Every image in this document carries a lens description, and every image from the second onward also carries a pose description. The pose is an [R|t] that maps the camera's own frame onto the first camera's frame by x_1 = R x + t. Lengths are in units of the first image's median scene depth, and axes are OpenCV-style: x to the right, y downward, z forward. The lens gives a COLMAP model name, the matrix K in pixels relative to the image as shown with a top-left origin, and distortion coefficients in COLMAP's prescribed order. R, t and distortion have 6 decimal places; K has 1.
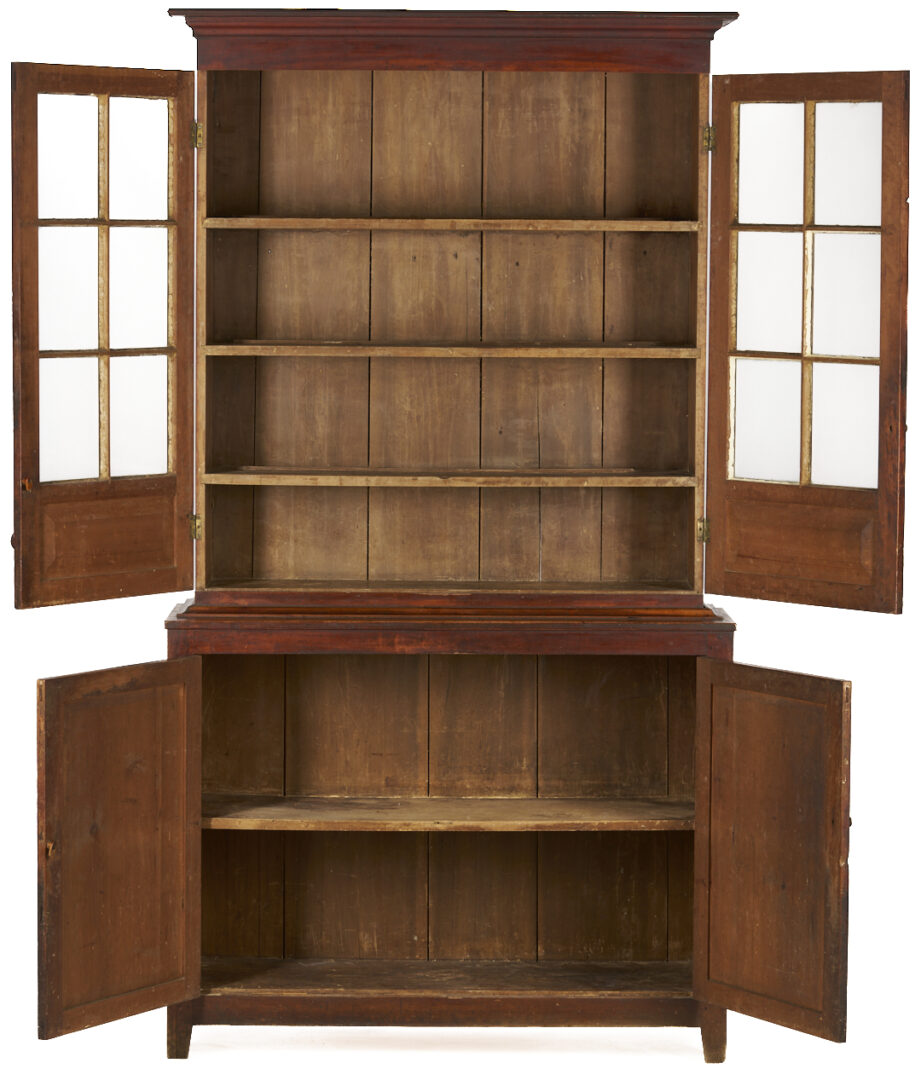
lens RADIAL K [[4269.5, 0, 423.8], [0, 4269.5, 580.3], [0, 0, 1]] dist [-0.182387, 0.000000]
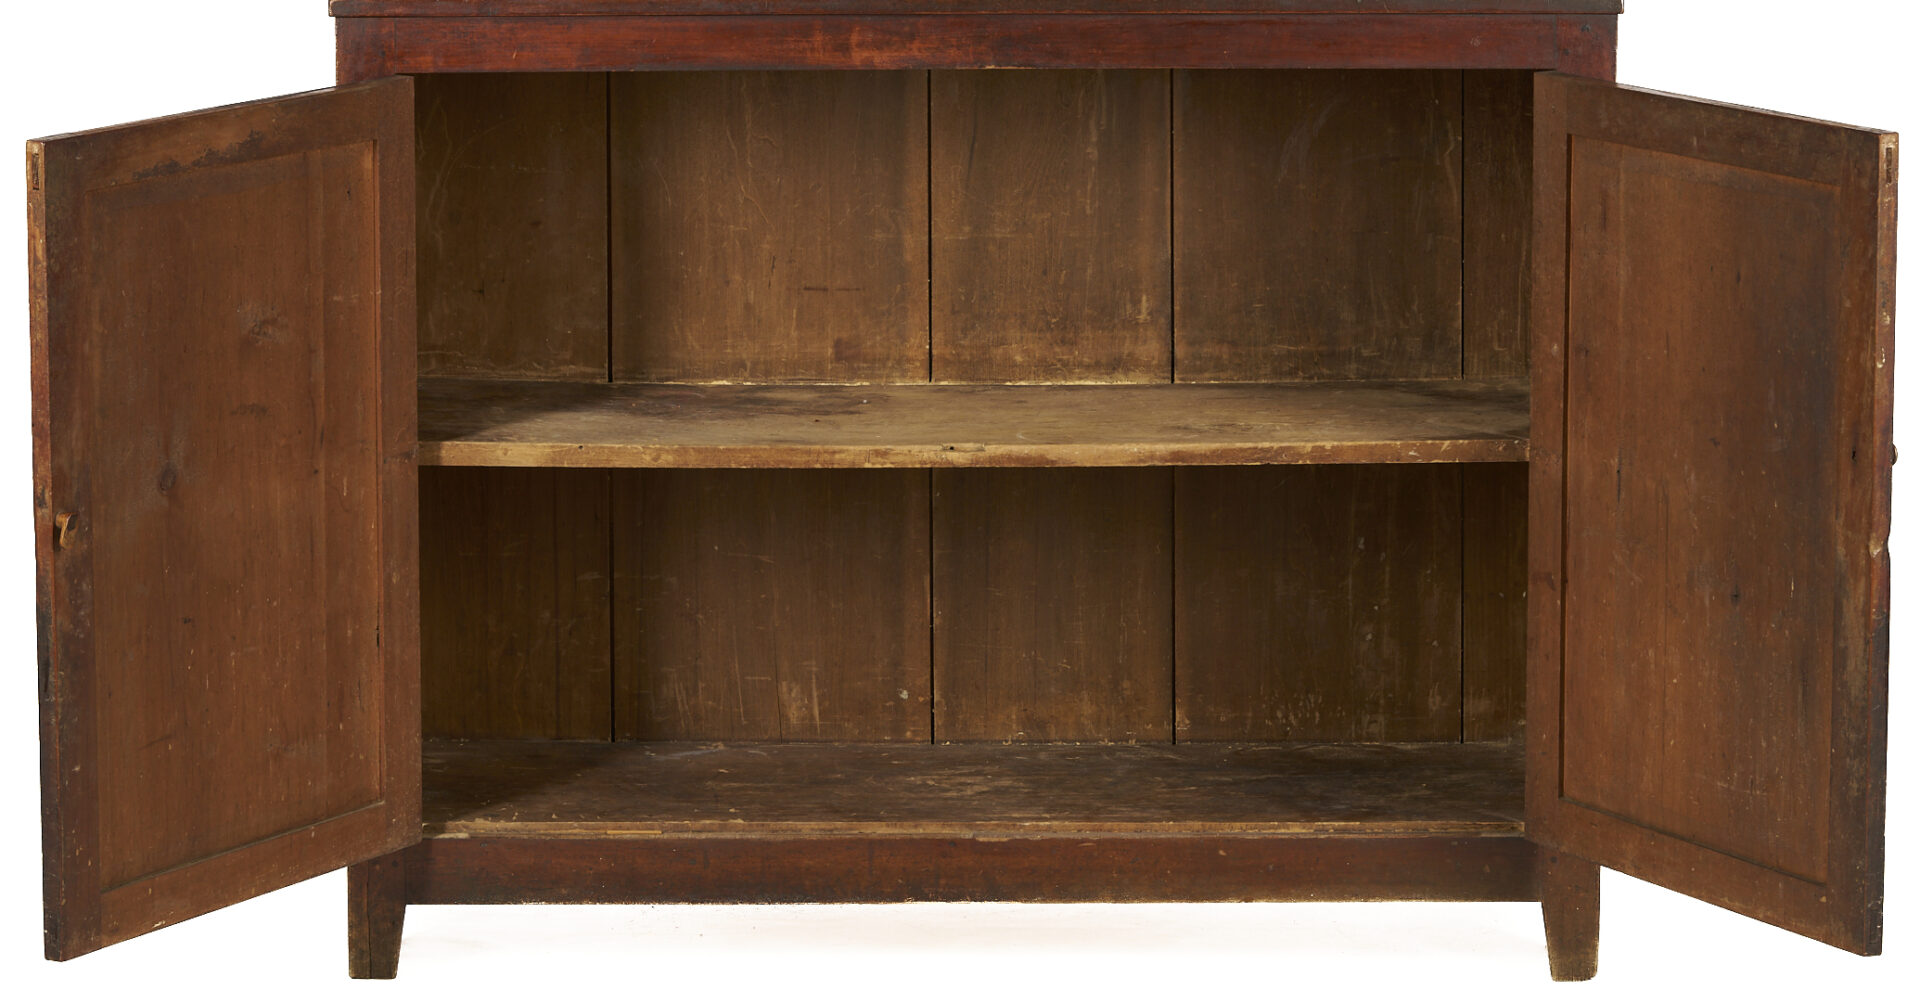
lens RADIAL K [[7227.1, 0, 1021.2], [0, 7227.1, 545.8], [0, 0, 1]] dist [-0.137748, 0.000000]
pose [[0.999919, -0.007114, 0.010546, 0.002592], [0.006074, 0.995401, 0.095602, -0.005055], [-0.011178, -0.095530, 0.995364, 0.251406]]
